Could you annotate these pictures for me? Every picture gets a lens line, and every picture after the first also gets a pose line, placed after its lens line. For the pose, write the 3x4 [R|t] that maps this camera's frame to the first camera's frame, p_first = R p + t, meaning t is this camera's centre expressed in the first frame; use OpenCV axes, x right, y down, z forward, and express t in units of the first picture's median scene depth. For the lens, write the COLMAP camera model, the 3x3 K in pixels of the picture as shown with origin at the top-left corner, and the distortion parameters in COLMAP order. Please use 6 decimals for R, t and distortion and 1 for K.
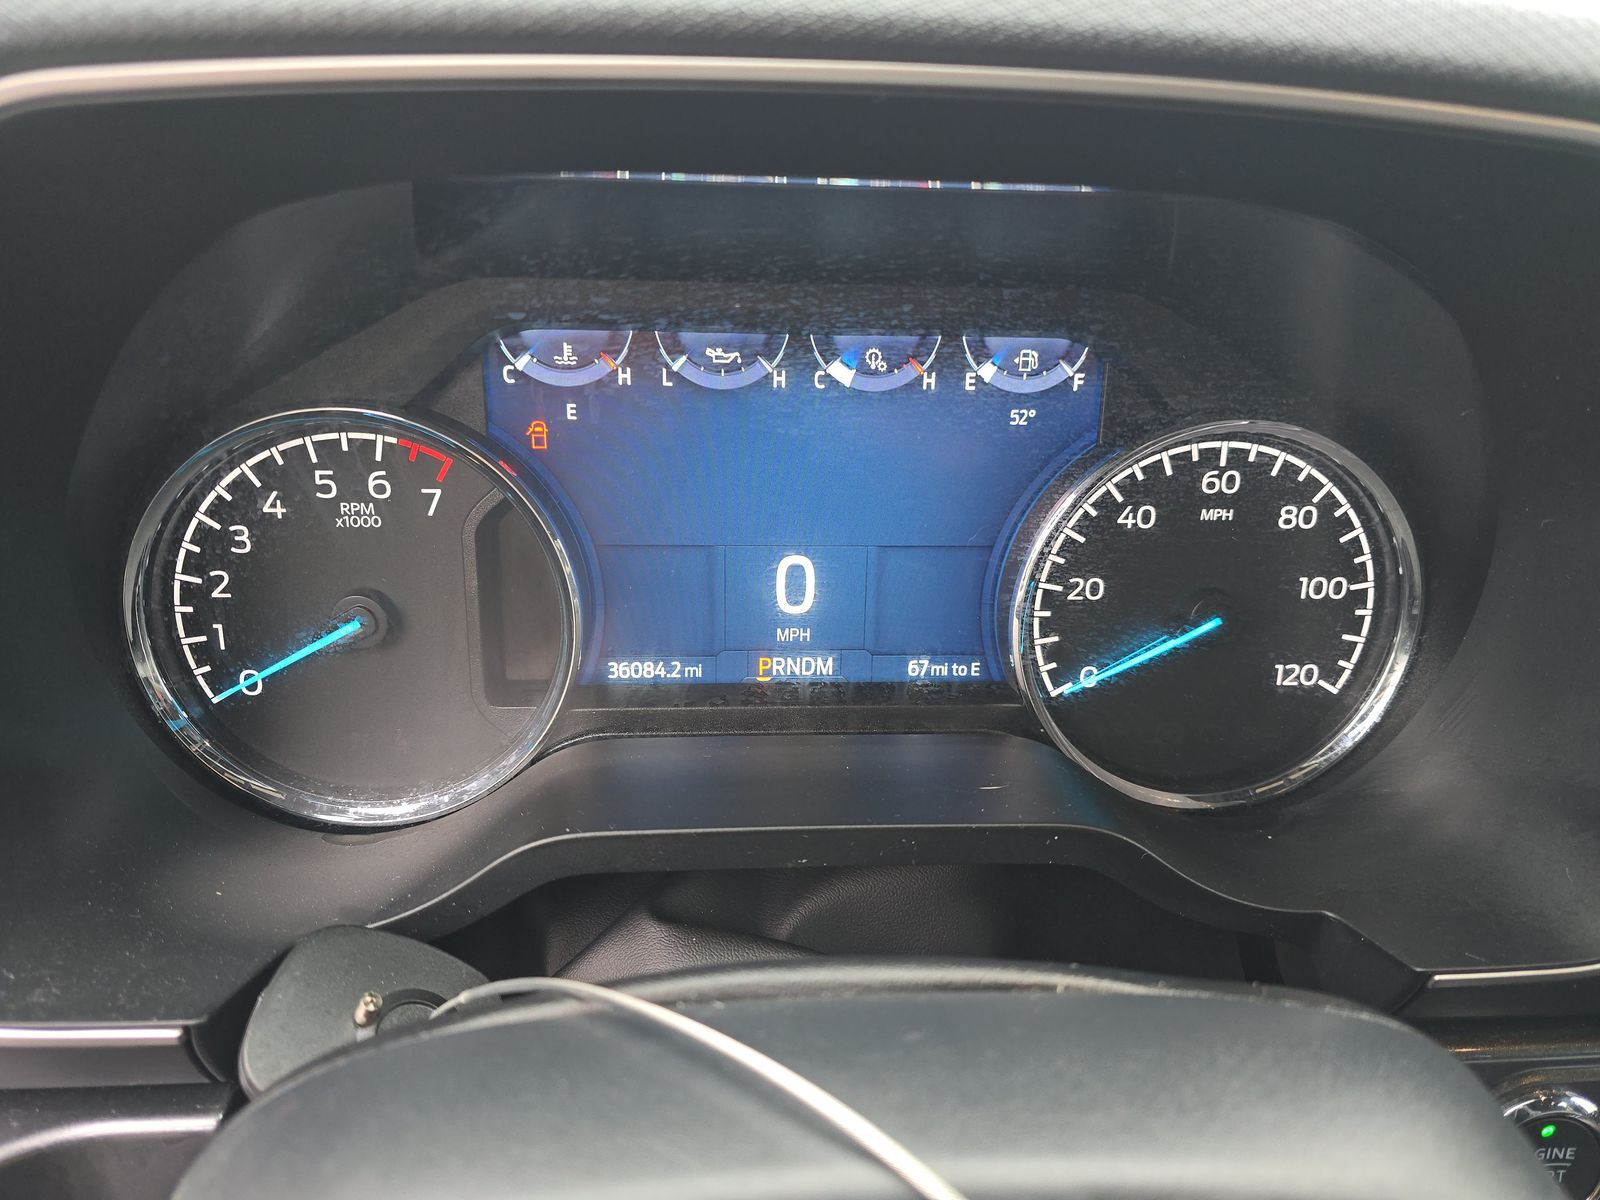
lens RADIAL K [[1088.8, 0, 796.0], [0, 1088.8, 598.1], [0, 0, 1]] dist [0.045455, -0.012436]
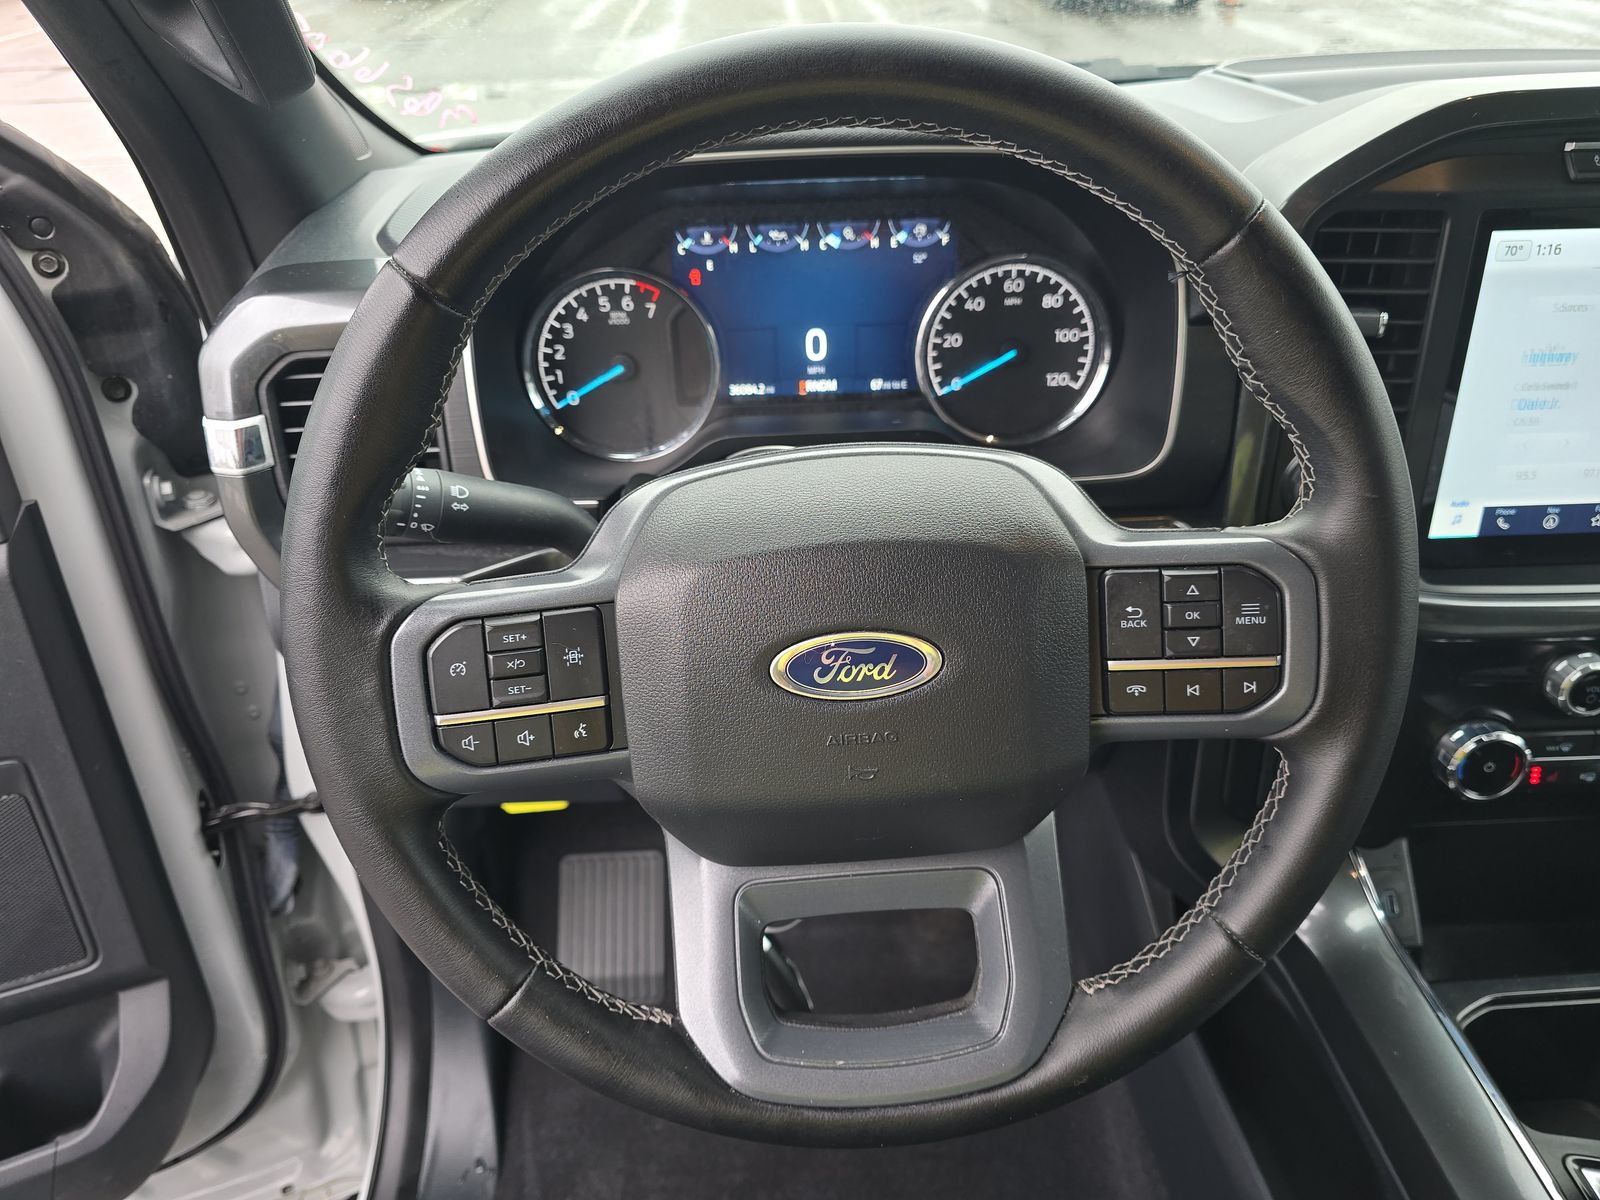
lens RADIAL K [[1088.8, 0, 803.1], [0, 1088.8, 592.5], [0, 0, 1]] dist [0.045455, -0.012436]
pose [[0.998260, -0.030384, -0.050528, 0.068507], [0.037126, 0.989687, 0.138349, 0.174578], [0.045804, -0.139984, 0.989094, -1.203213]]
